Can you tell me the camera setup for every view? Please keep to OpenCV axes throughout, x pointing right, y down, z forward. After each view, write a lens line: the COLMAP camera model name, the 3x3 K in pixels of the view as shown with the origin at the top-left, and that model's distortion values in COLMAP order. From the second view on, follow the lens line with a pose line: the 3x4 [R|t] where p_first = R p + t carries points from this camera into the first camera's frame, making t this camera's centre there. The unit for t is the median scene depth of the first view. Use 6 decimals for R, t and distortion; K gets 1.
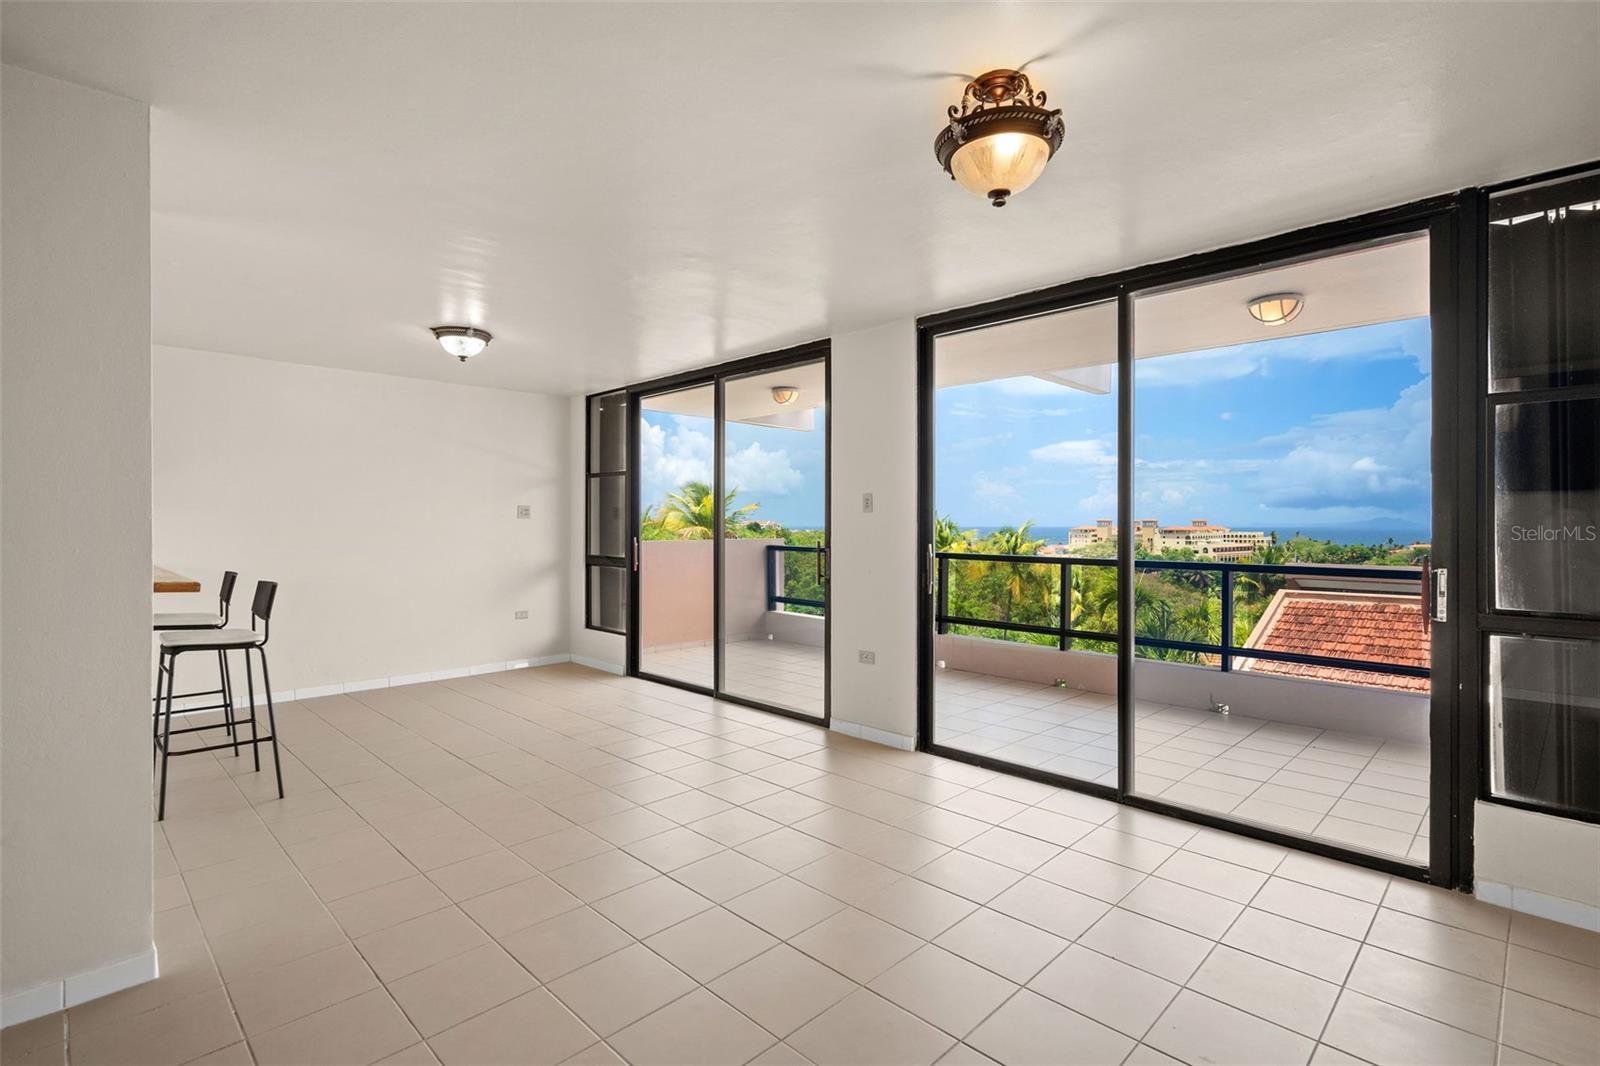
lens RADIAL K [[758.7, 0, 791.4], [0, 758.7, 521.2], [0, 0, 1]] dist [0.003476, 0.000403]
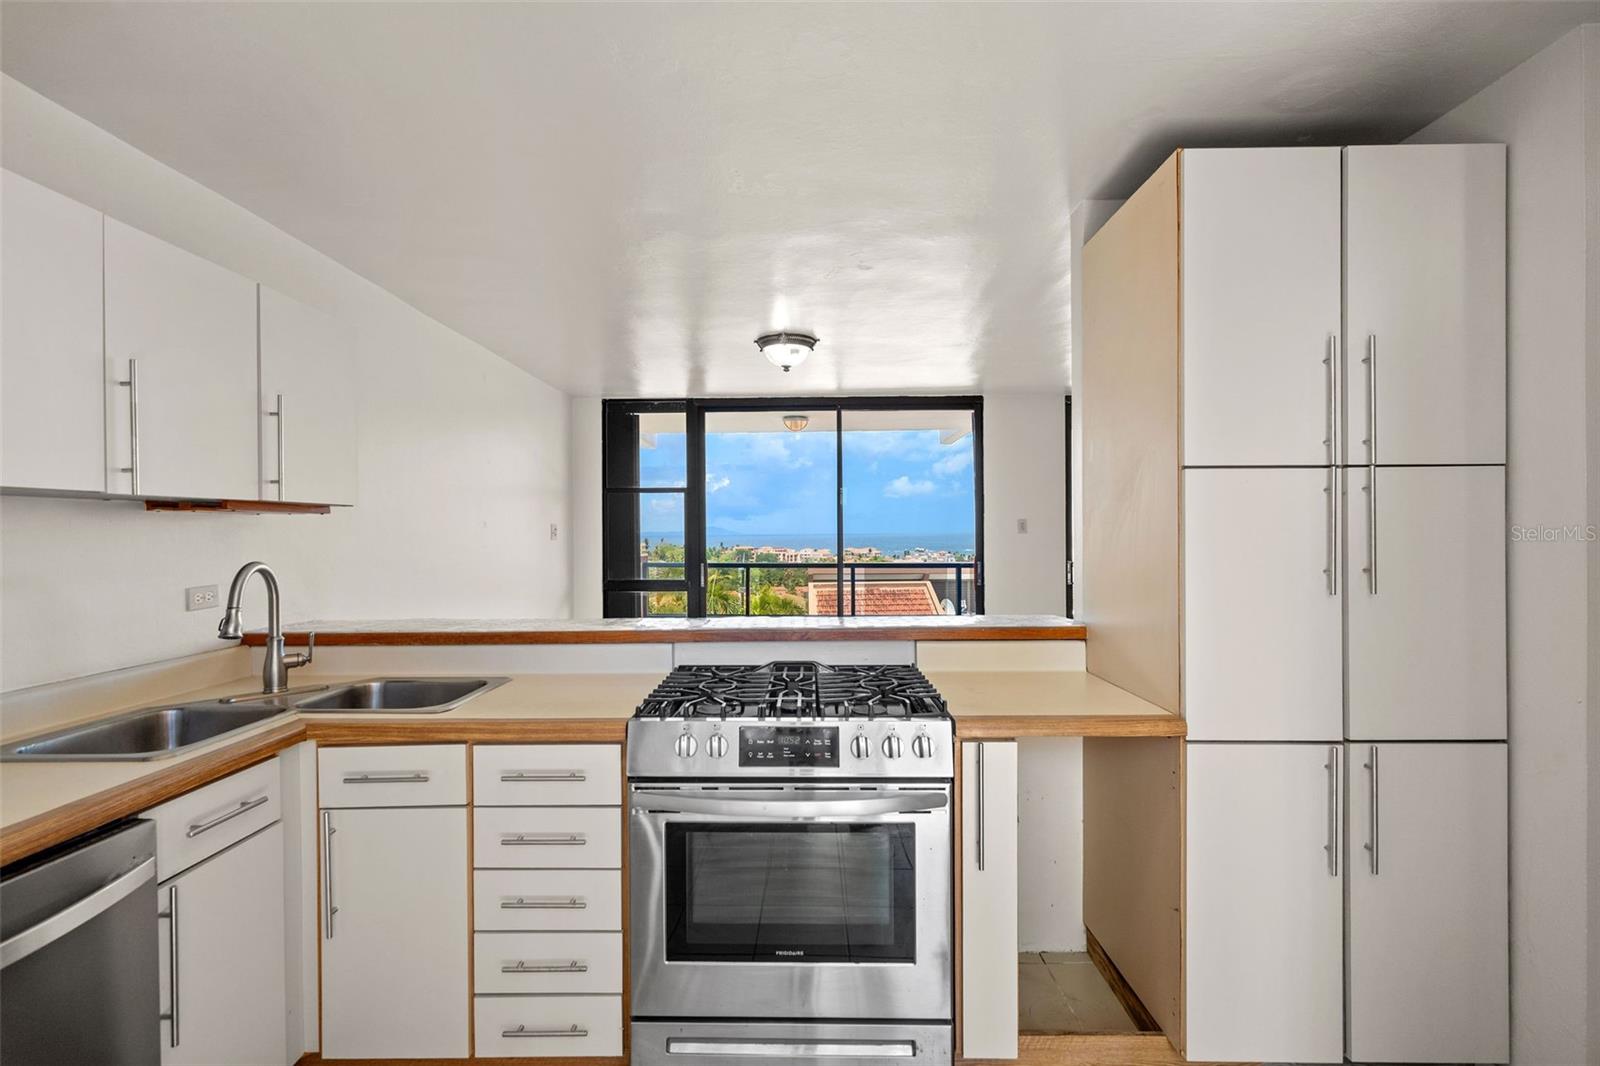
lens RADIAL K [[725.8, 0, 792.7], [0, 725.8, 529.9], [0, 0, 1]] dist [0.001705, -0.000010]
pose [[0.715085, -0.003187, 0.699030, -0.701315], [0.003035, 0.999994, 0.001454, -0.013735], [-0.699031, 0.001081, 0.715091, 0.242271]]
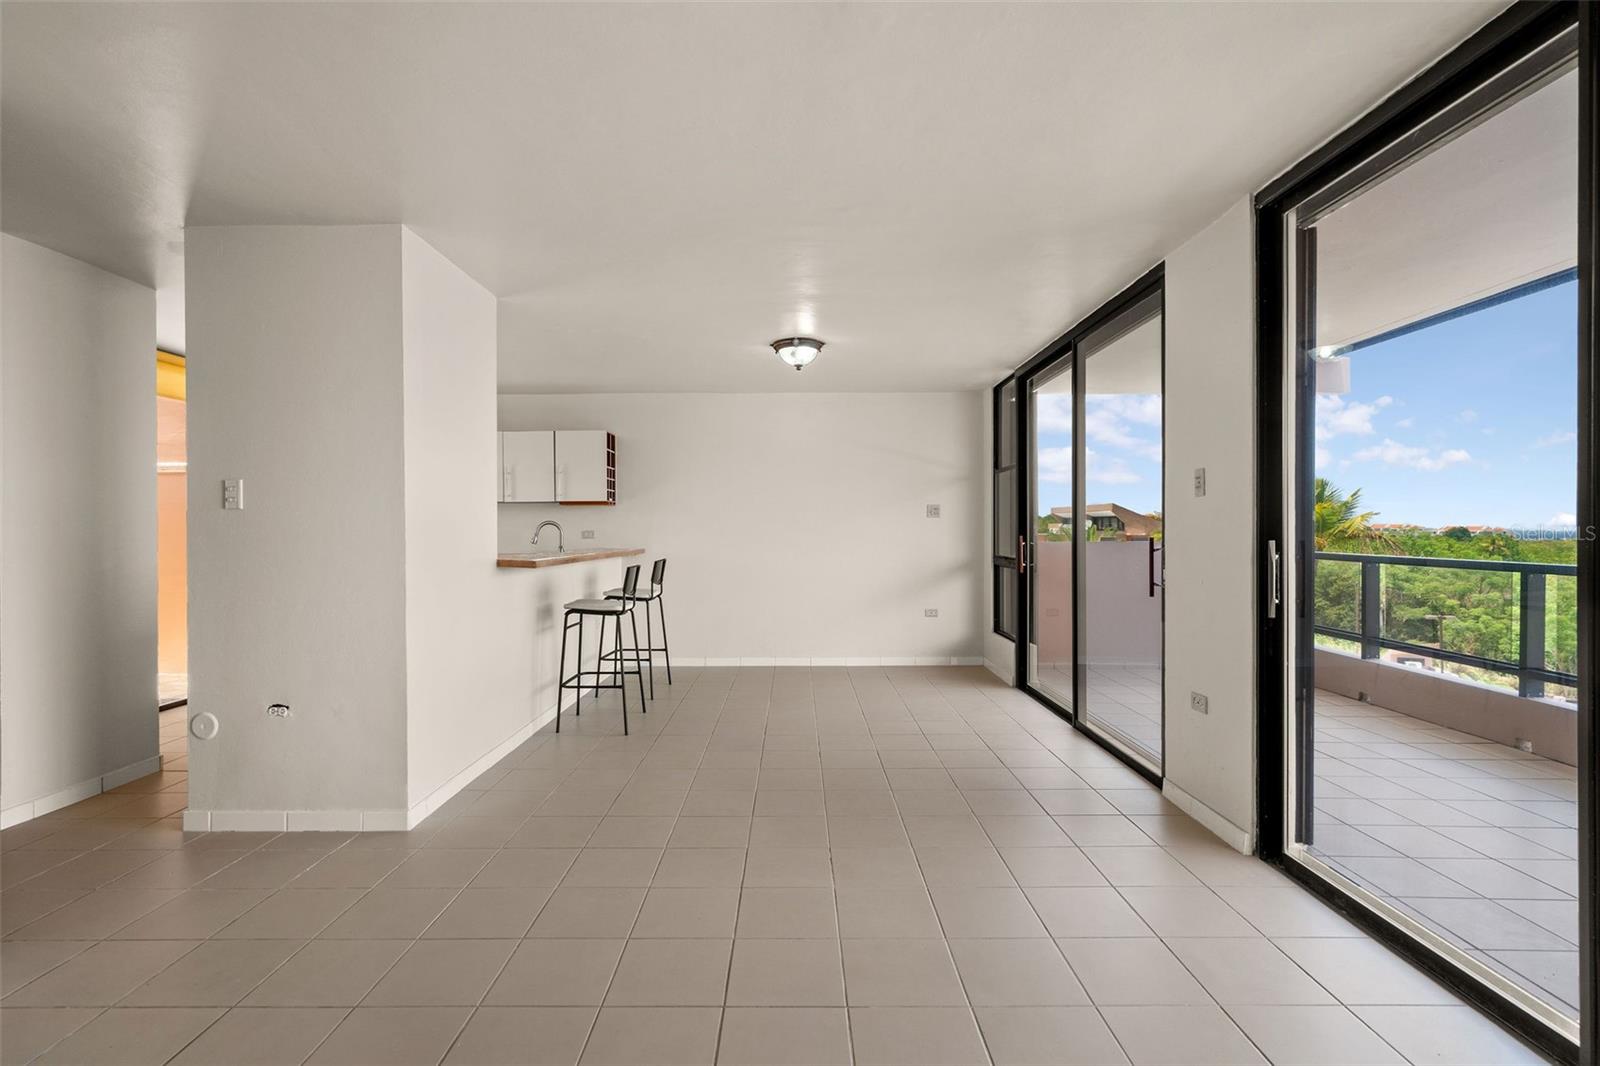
lens RADIAL K [[747.7, 0, 792.9], [0, 747.7, 525.6], [0, 0, 1]] dist [0.002716, 0.000234]
pose [[0.711847, -0.007306, -0.702297, 0.208067], [0.004980, 0.999973, -0.005354, 0.011616], [0.702317, 0.000314, 0.711864, 0.158702]]
